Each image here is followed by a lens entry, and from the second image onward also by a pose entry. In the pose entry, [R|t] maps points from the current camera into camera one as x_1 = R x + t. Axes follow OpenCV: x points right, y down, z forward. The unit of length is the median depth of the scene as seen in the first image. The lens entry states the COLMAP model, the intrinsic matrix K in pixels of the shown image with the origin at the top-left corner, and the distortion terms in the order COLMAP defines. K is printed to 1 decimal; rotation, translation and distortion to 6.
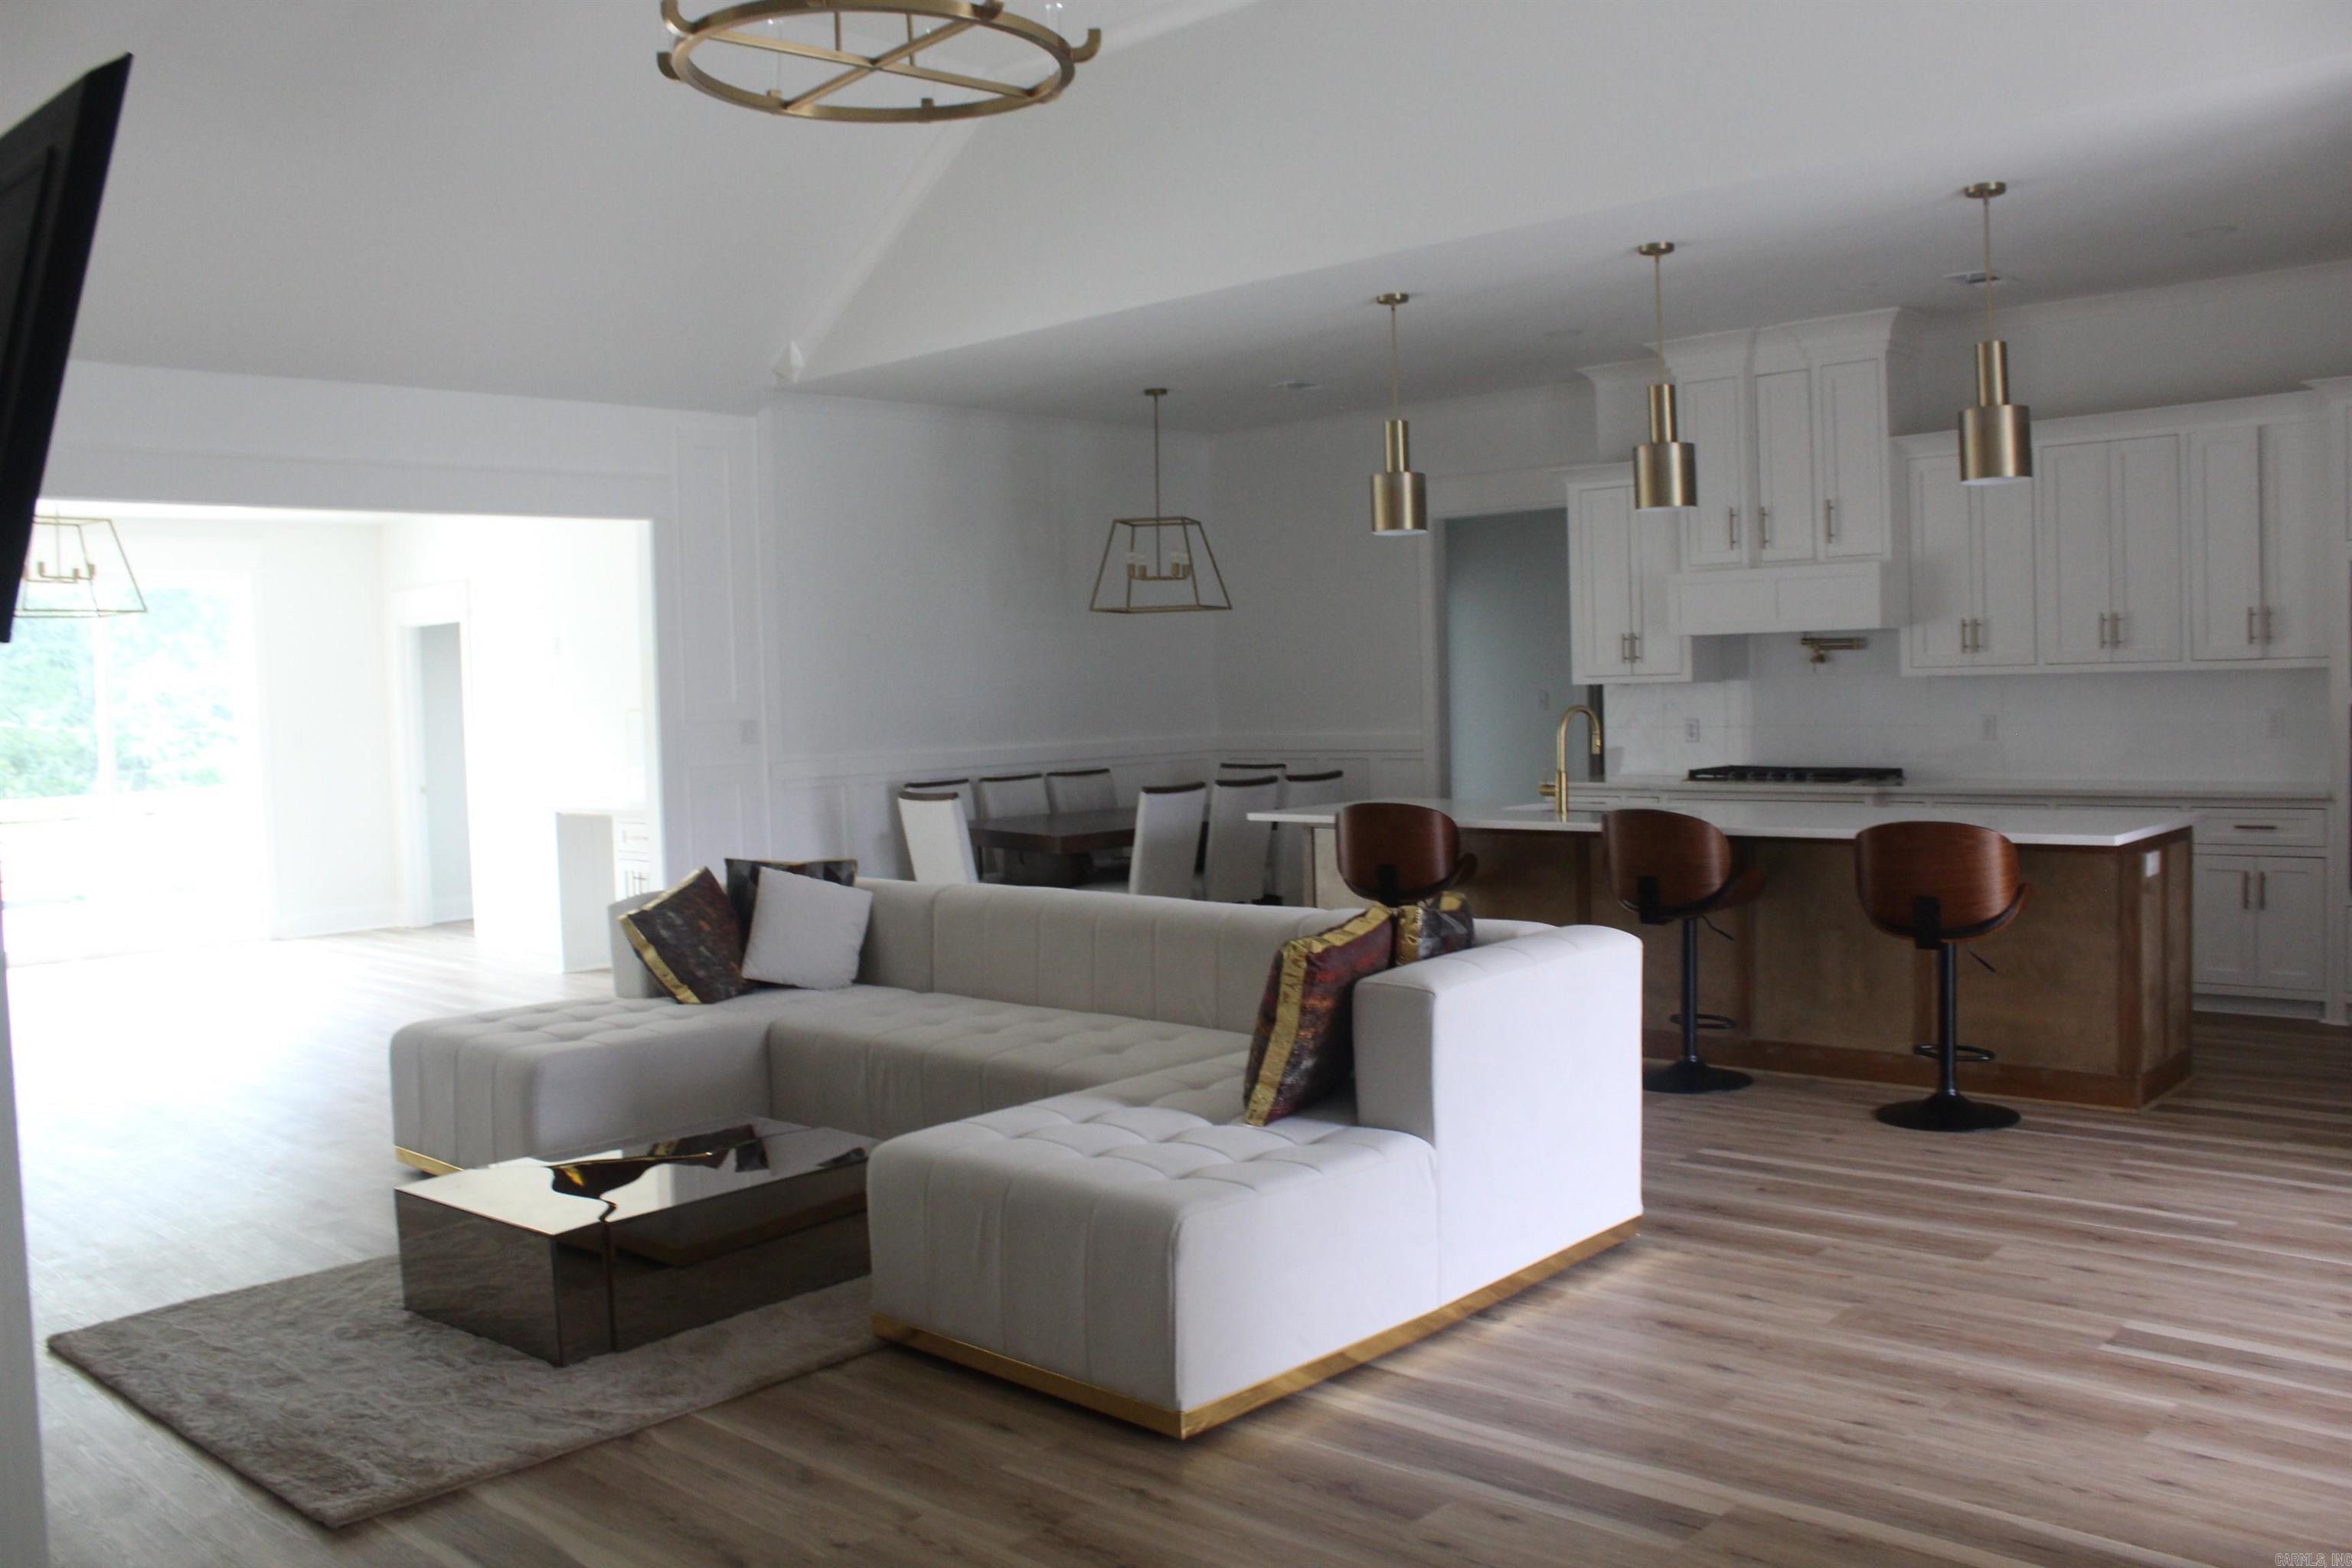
lens RADIAL K [[1945.8, 0, 1164.1], [0, 1945.8, 771.0], [0, 0, 1]] dist [-0.169551, 0.152589]
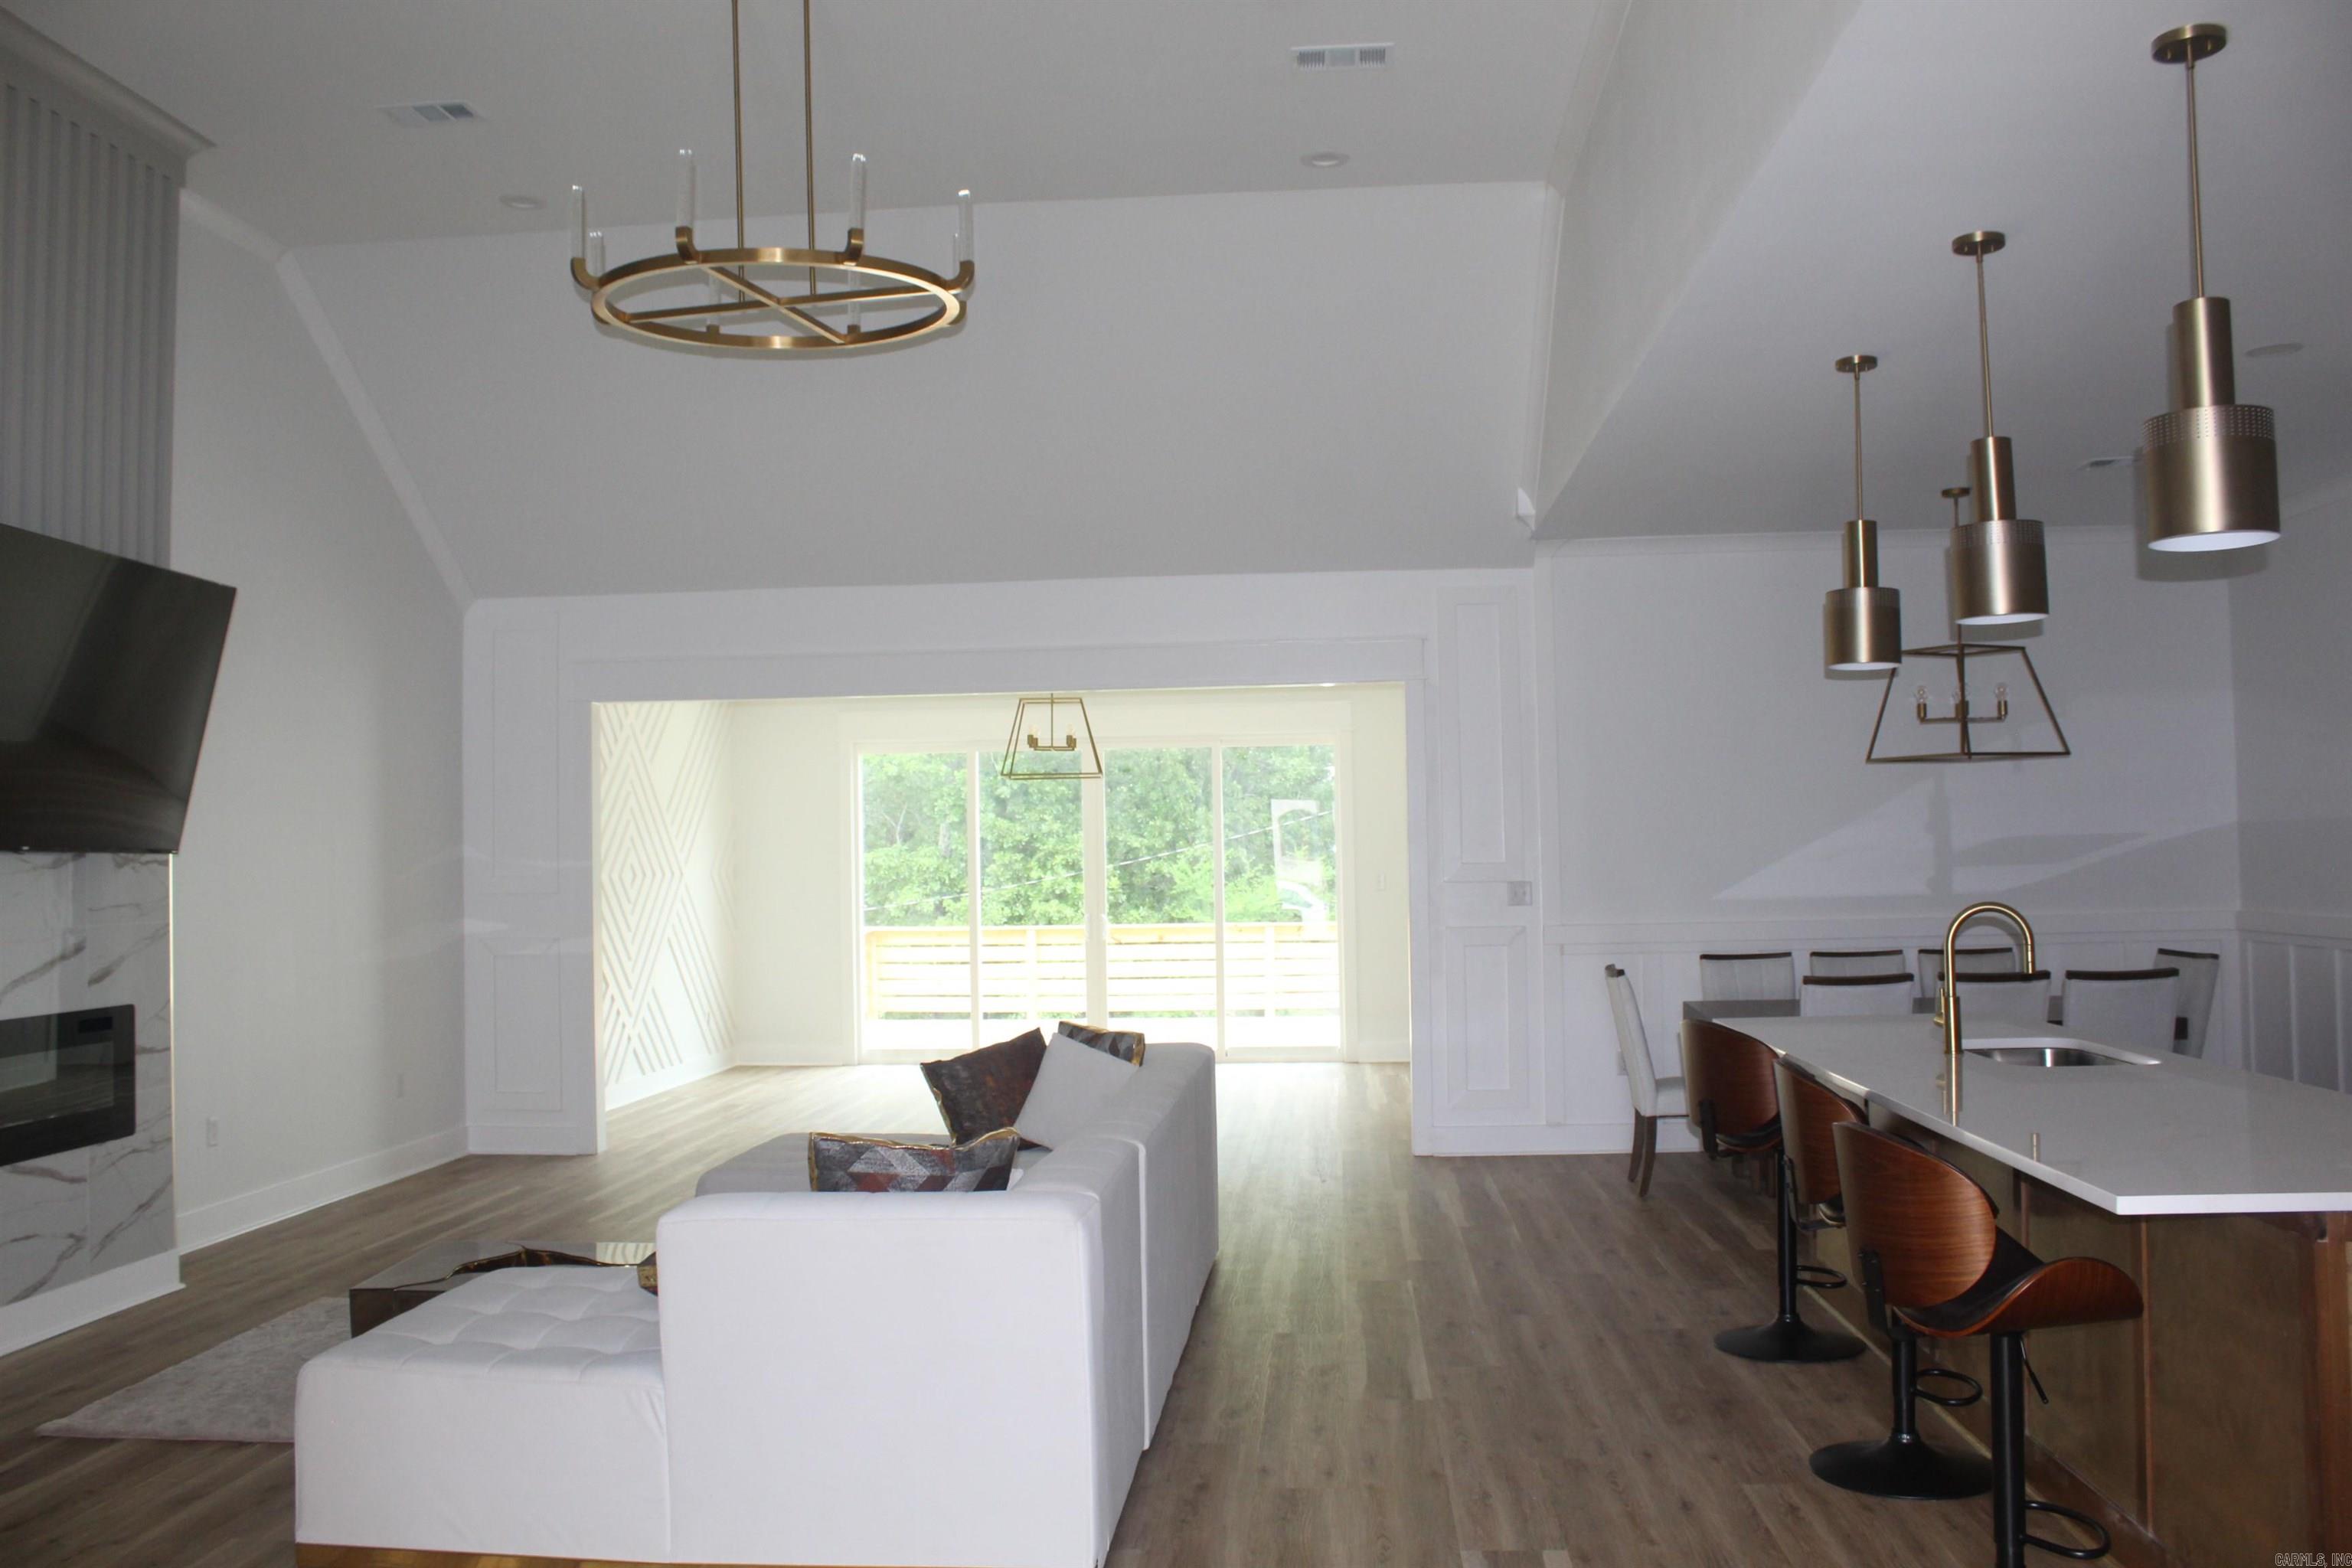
lens RADIAL K [[1938.8, 0, 1150.3], [0, 1938.8, 776.4], [0, 0, 1]] dist [-0.166096, 0.147443]
pose [[0.615790, -0.013147, -0.787801, 0.486828], [-0.035511, 0.998382, -0.044419, -0.033204], [0.787110, 0.055328, 0.614327, 0.290777]]
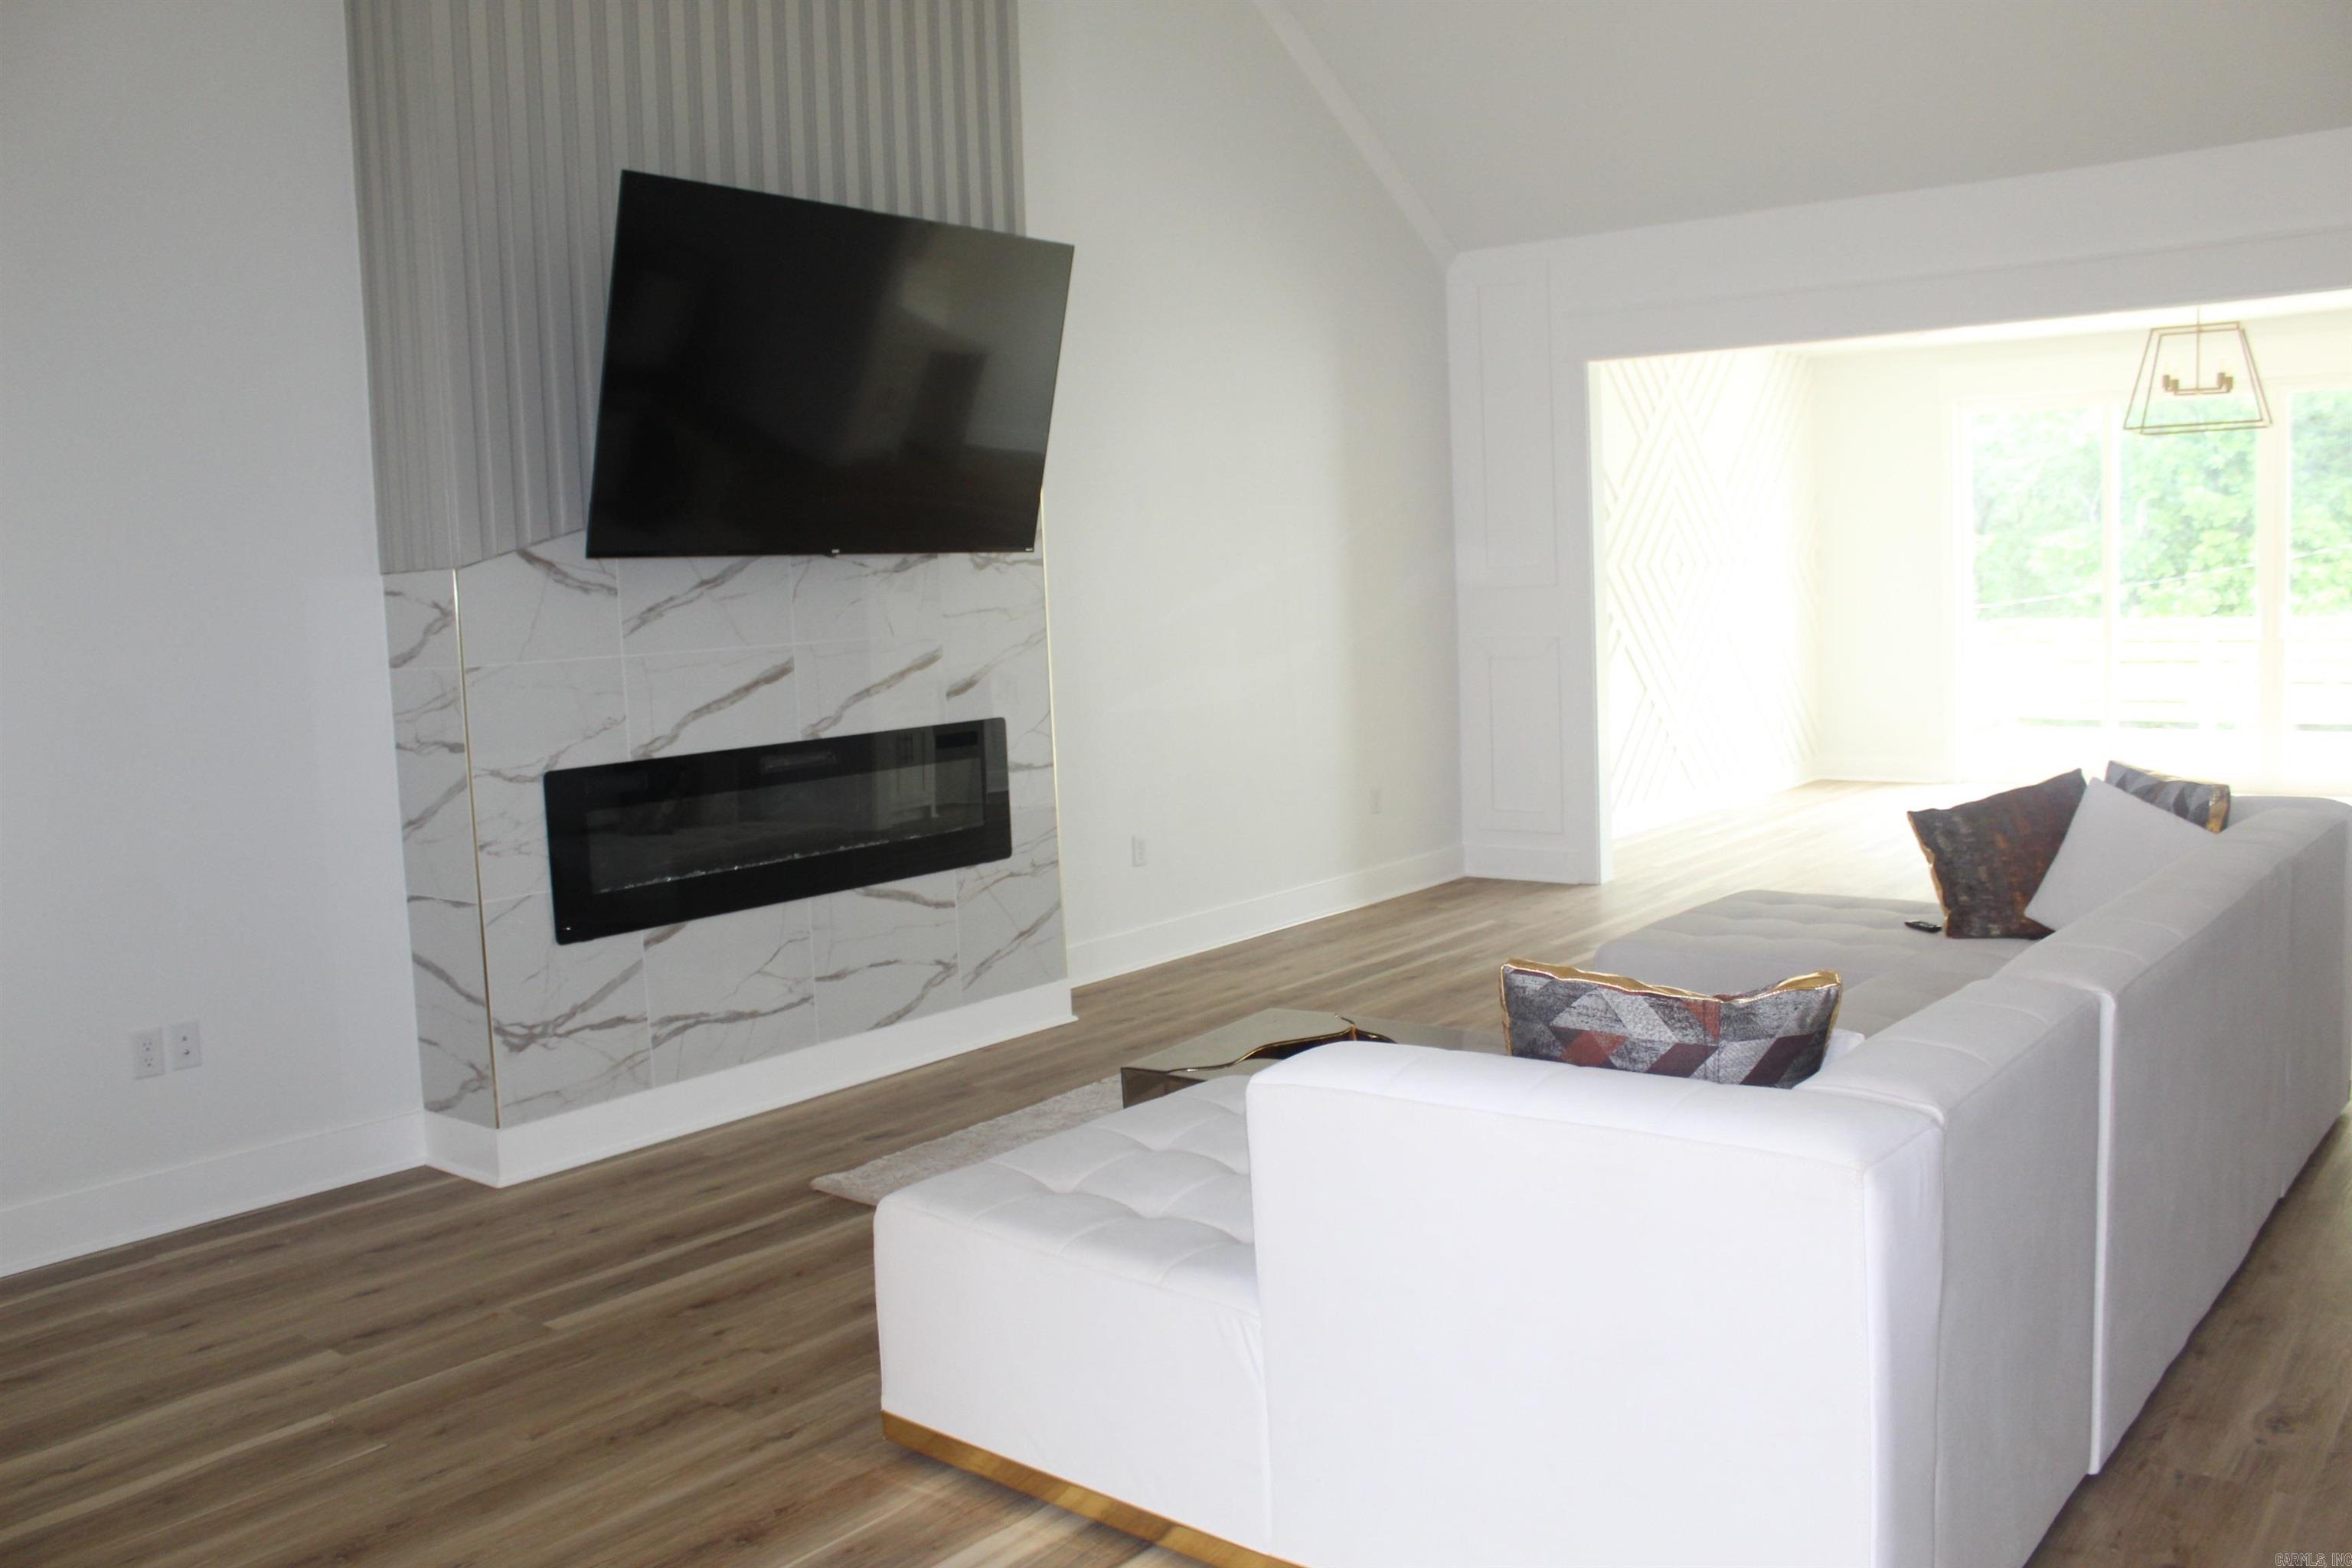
lens RADIAL K [[1945.8, 0, 1164.1], [0, 1945.8, 771.0], [0, 0, 1]] dist [-0.169551, 0.152589]
pose [[0.068833, 0.126610, -0.989562, 0.360077], [-0.004850, 0.991945, 0.126577, -0.032008], [0.997616, -0.003913, 0.068892, 0.443770]]
